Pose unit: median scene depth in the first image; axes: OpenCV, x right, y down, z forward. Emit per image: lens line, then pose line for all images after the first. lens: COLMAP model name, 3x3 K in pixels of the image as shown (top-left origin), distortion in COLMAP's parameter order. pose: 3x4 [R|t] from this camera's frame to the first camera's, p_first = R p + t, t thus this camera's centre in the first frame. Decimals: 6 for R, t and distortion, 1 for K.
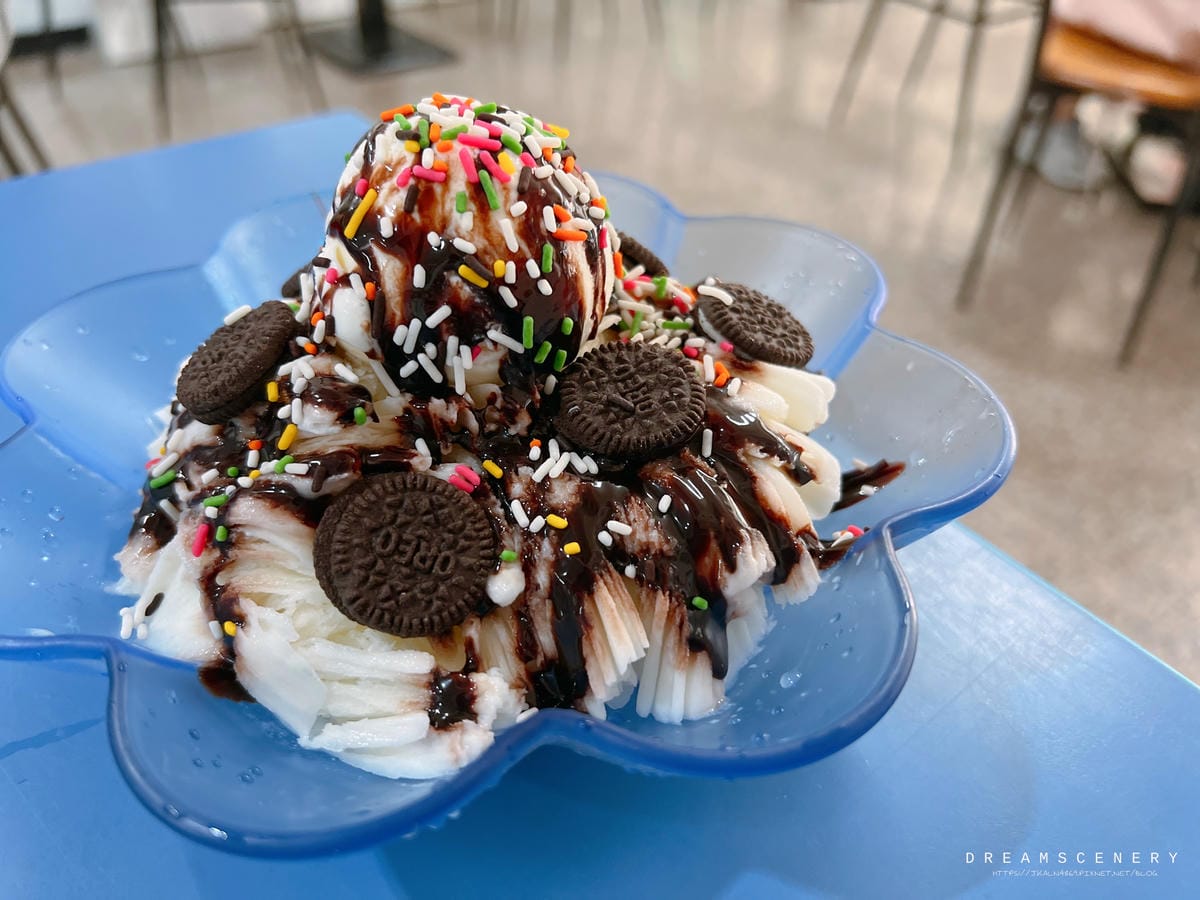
lens RADIAL K [[1024.3, 0, 600.0], [0, 1024.3, 450.0], [0, 0, 1]] dist [0.049501, -0.015243]
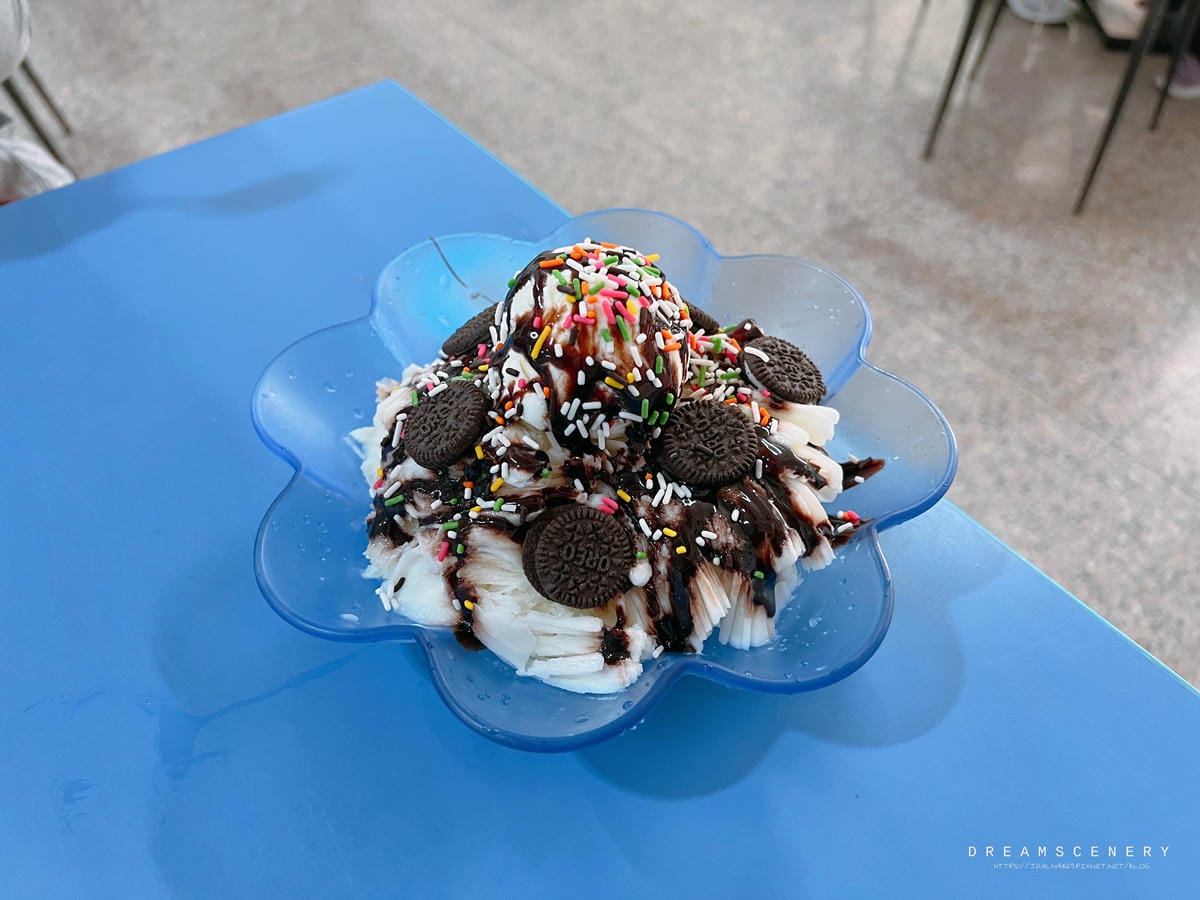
lens RADIAL K [[1024.3, 0, 600.0], [0, 1024.3, 450.0], [0, 0, 1]] dist [0.049501, -0.015243]
pose [[0.998745, -0.040576, 0.029360, -0.190054], [0.035212, 0.985746, 0.164512, -0.318829], [-0.035617, -0.163272, 0.985938, -0.541307]]
